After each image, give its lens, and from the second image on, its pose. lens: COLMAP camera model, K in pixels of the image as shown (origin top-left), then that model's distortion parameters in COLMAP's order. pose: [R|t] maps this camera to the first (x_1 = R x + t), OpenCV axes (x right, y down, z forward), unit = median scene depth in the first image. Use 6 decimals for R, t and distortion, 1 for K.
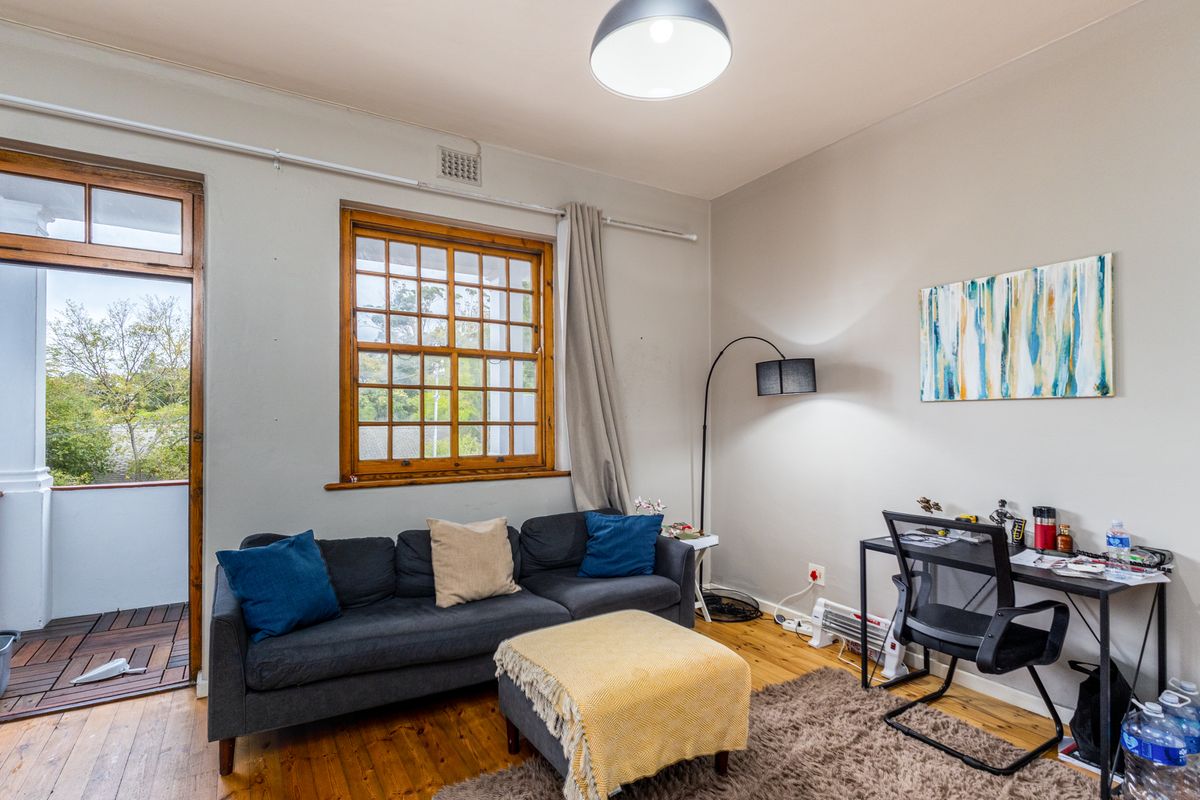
lens RADIAL K [[585.3, 0, 597.8], [0, 585.3, 412.0], [0, 0, 1]] dist [0.000519, 0.000022]
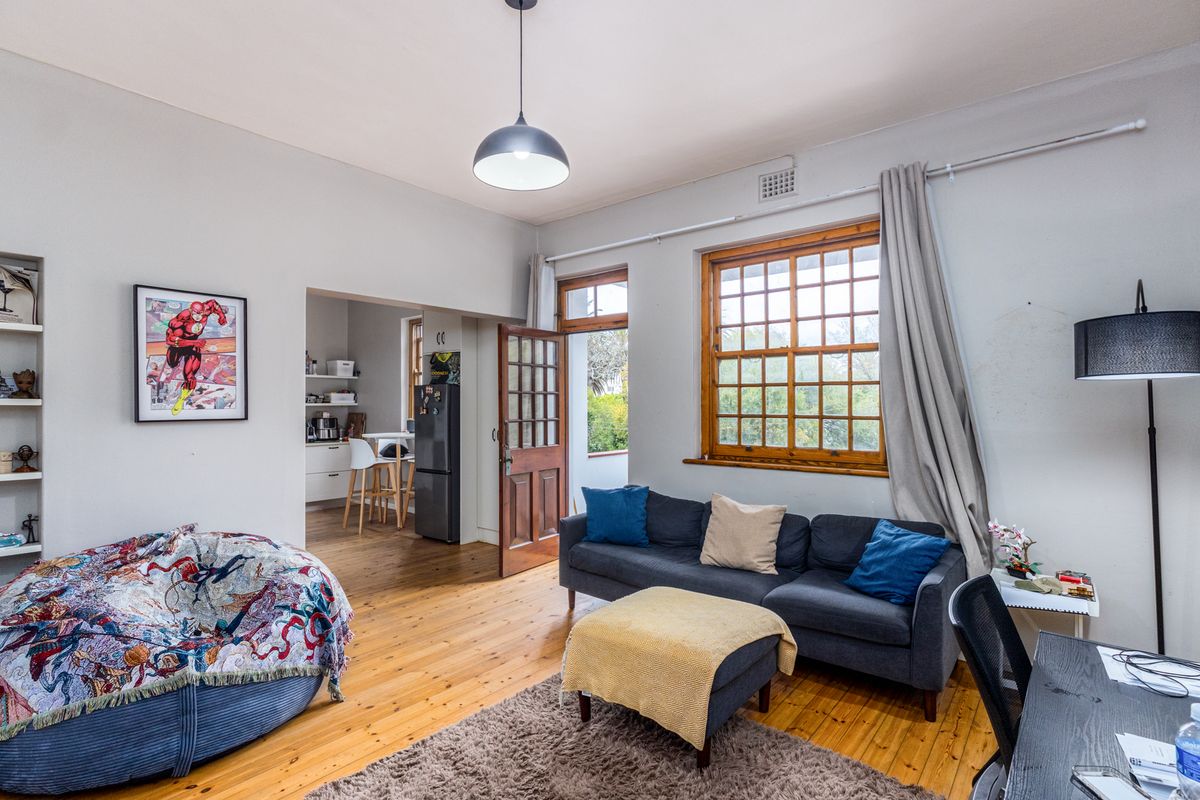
lens RADIAL K [[580.2, 0, 600.0], [0, 580.2, 400.0], [0, 0, 1]] dist [0.001235, 0.000314]
pose [[0.328471, -0.008529, -0.944475, 0.678148], [0.009392, 0.999939, -0.005764, -0.008875], [0.944467, -0.006977, 0.328531, 0.313364]]
